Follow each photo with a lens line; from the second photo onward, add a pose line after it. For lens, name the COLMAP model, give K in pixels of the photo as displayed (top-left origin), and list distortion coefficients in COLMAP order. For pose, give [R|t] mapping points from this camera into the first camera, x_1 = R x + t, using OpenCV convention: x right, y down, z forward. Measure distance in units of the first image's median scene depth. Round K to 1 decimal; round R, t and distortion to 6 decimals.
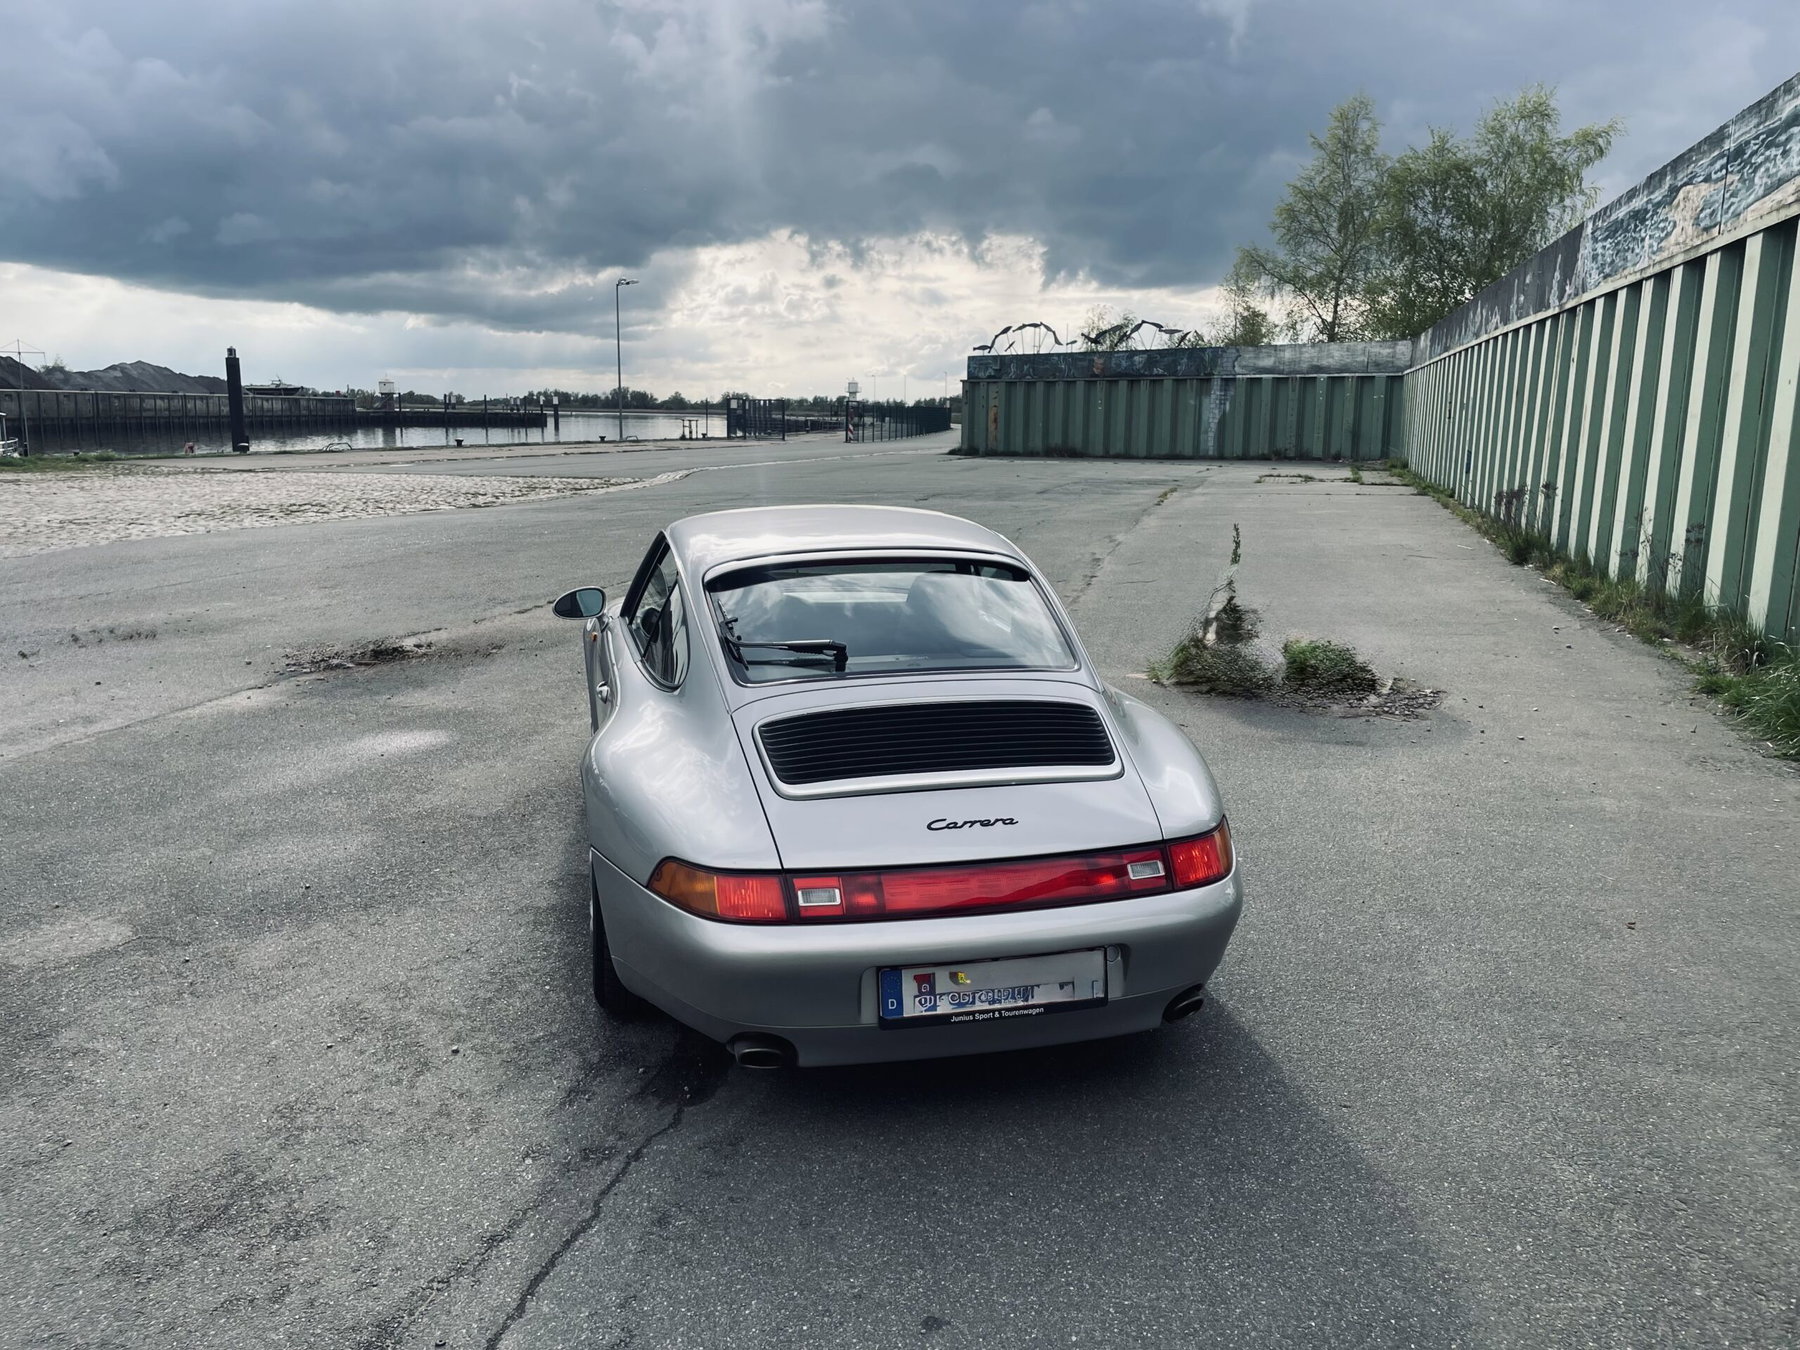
lens RADIAL K [[1349.0, 0, 901.4], [0, 1349.0, 677.0], [0, 0, 1]] dist [0.092377, -0.119093]
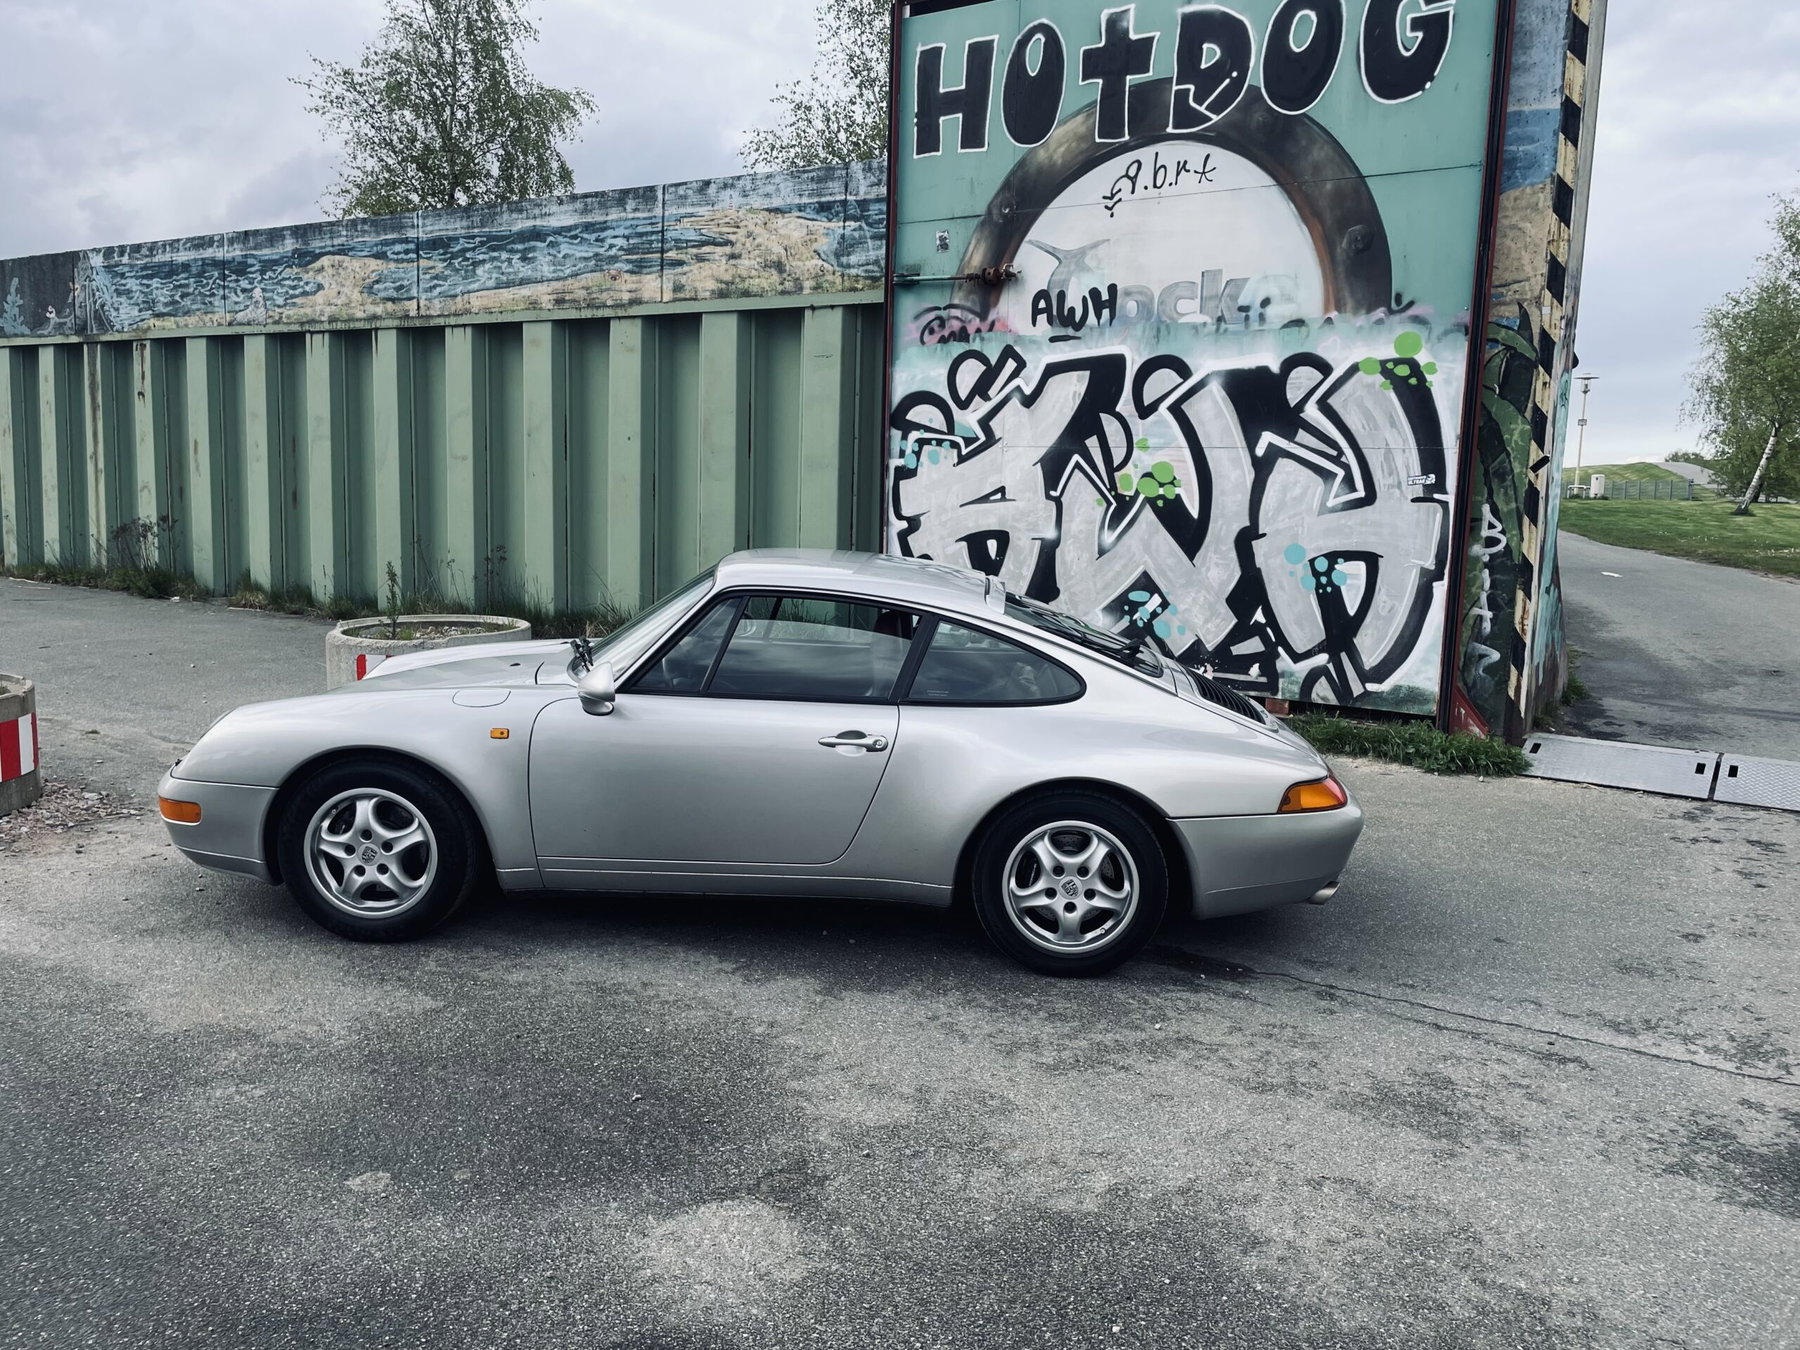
lens RADIAL K [[1349.0, 0, 901.4], [0, 1349.0, 677.0], [0, 0, 1]] dist [0.092377, -0.119093]
pose [[0.279924, -0.141271, 0.949571, -0.511281], [0.158371, 0.982357, 0.099462, -0.058445], [-0.946869, 0.122543, 0.297359, 0.296943]]
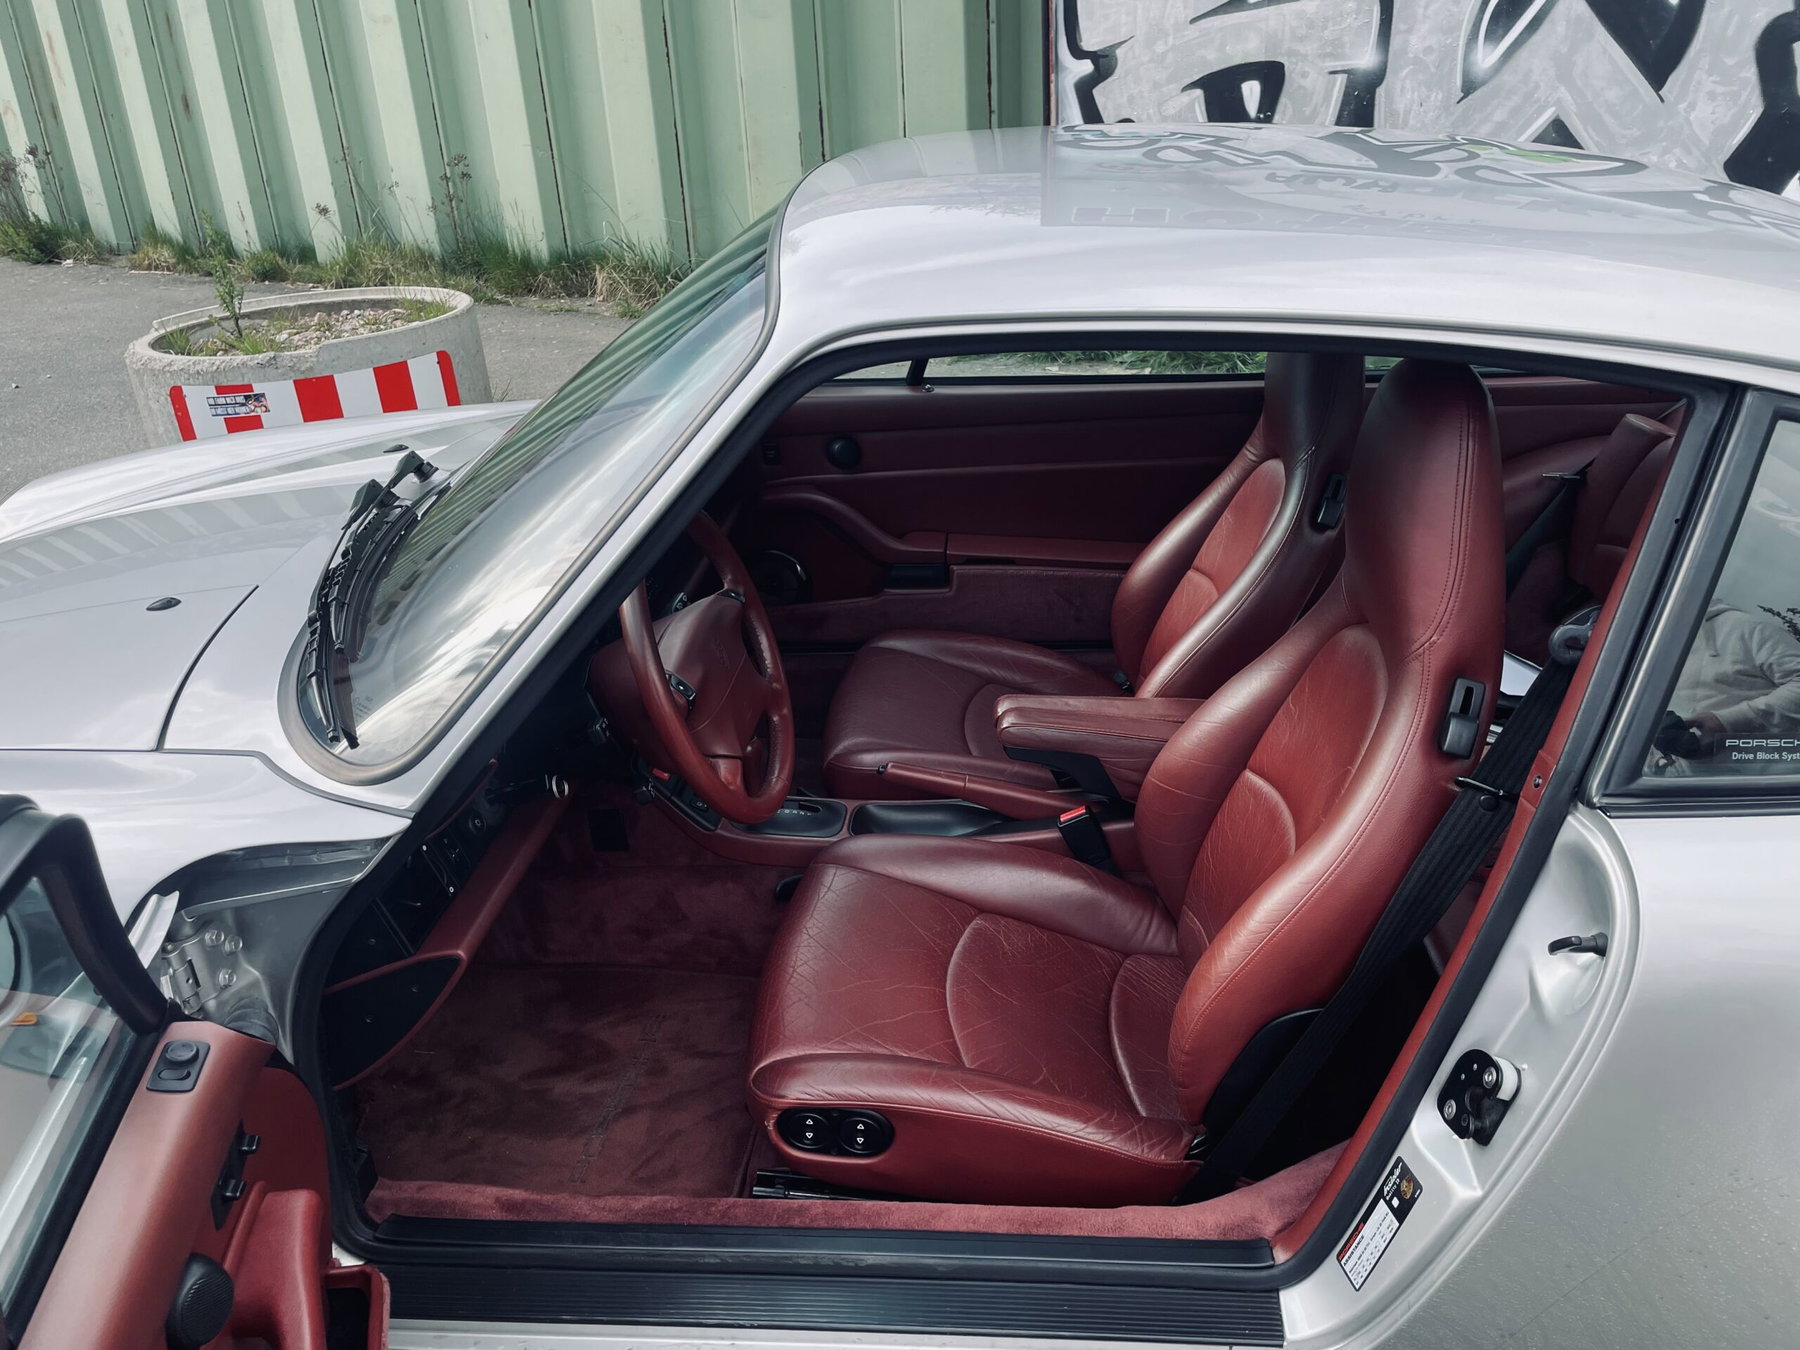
lens RADIAL K [[1361.5, 0, 912.0], [0, 1361.5, 663.1], [0, 0, 1]] dist [0.095153, -0.121238]
pose [[0.315568, -0.415402, 0.853146, -0.190899], [0.231066, 0.905663, 0.355504, -0.065840], [-0.920340, 0.084948, 0.381783, 0.439037]]
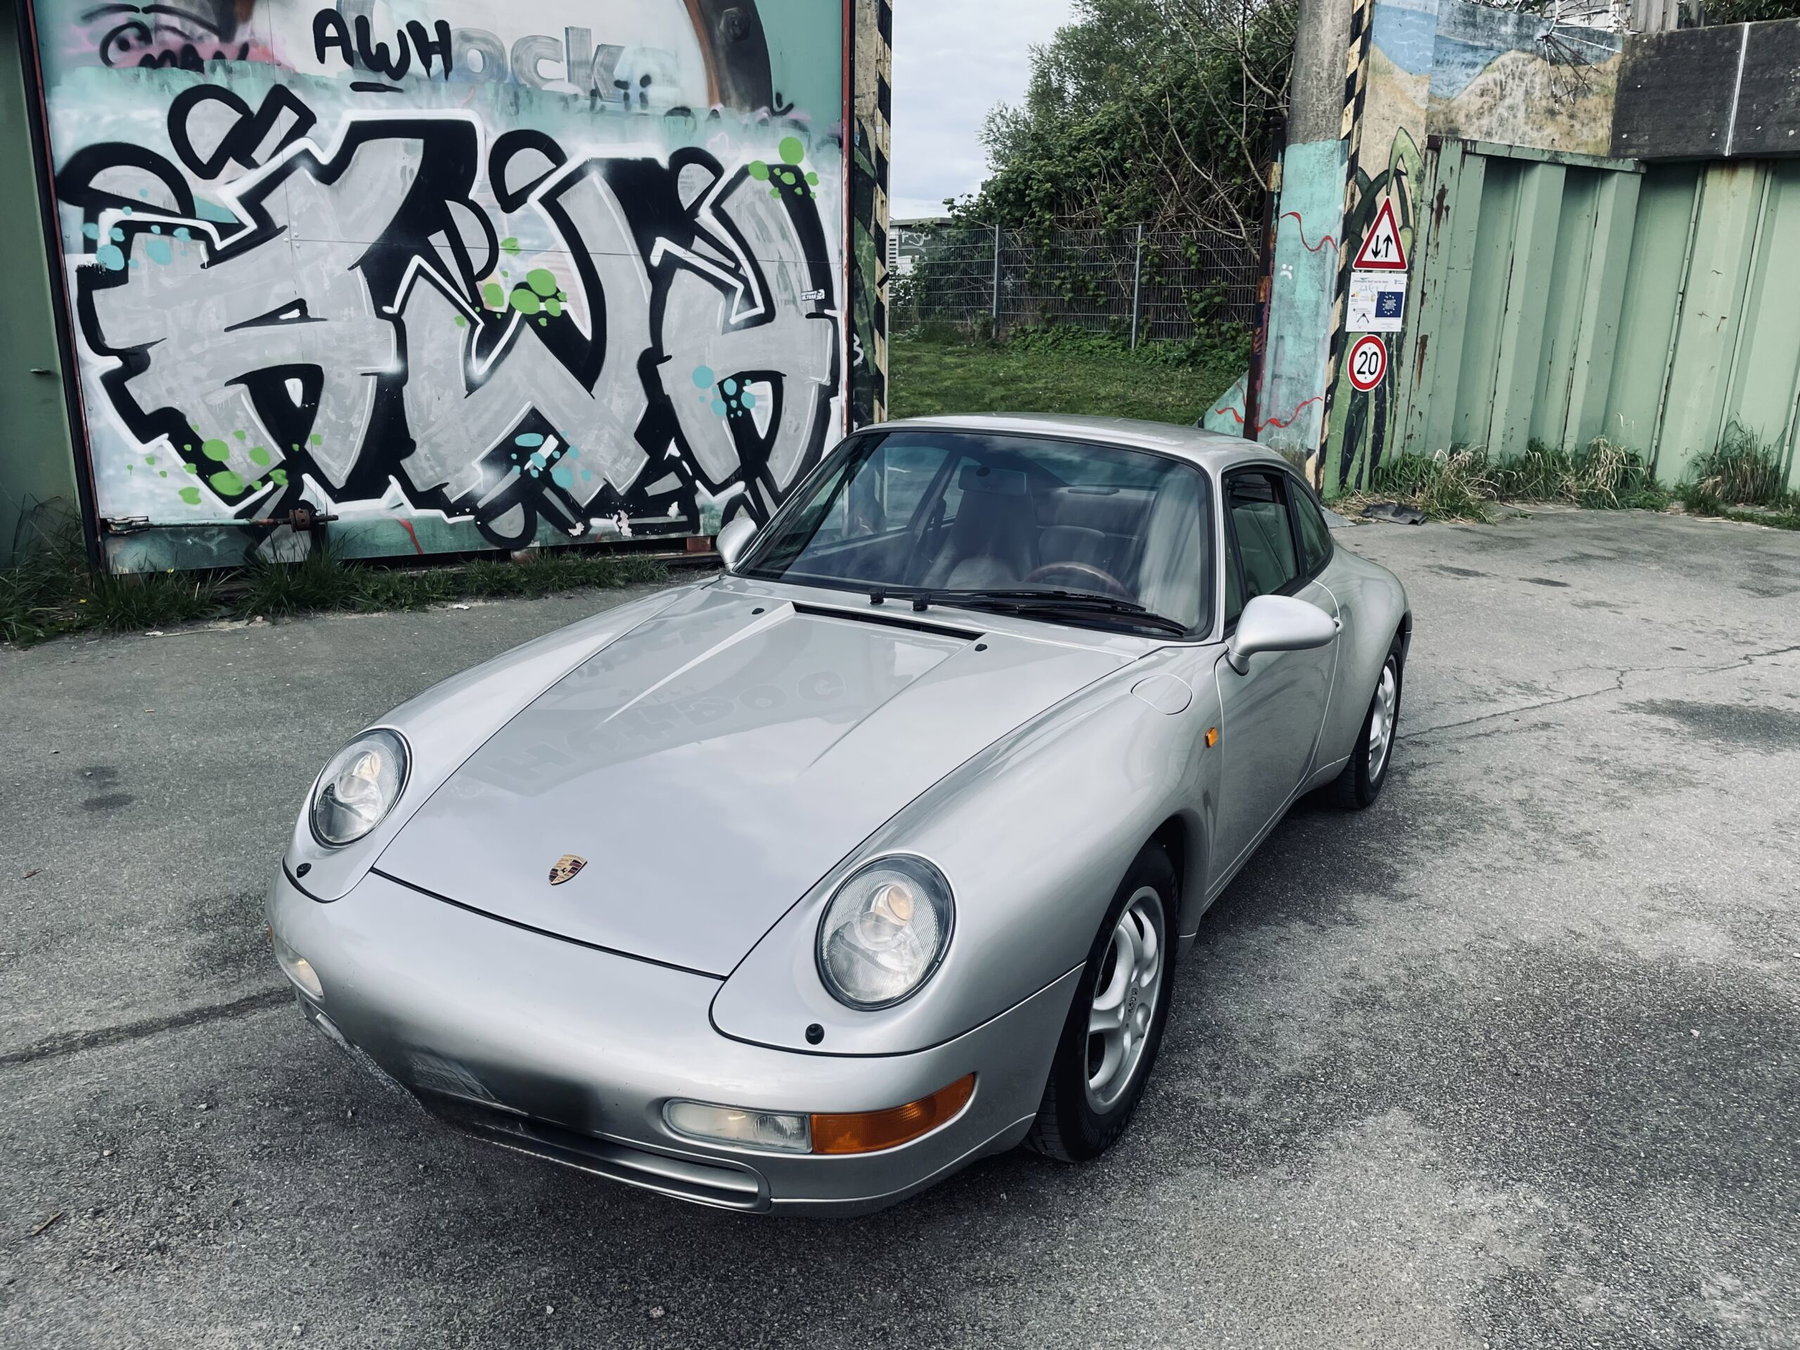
lens RADIAL K [[1353.7, 0, 918.1], [0, 1353.7, 683.7], [0, 0, 1]] dist [0.079096, -0.096997]
pose [[-0.735890, -0.203270, 0.645870, -0.266805], [0.101706, 0.909868, 0.402238, -0.150353], [-0.669419, 0.361692, -0.648889, 0.784295]]
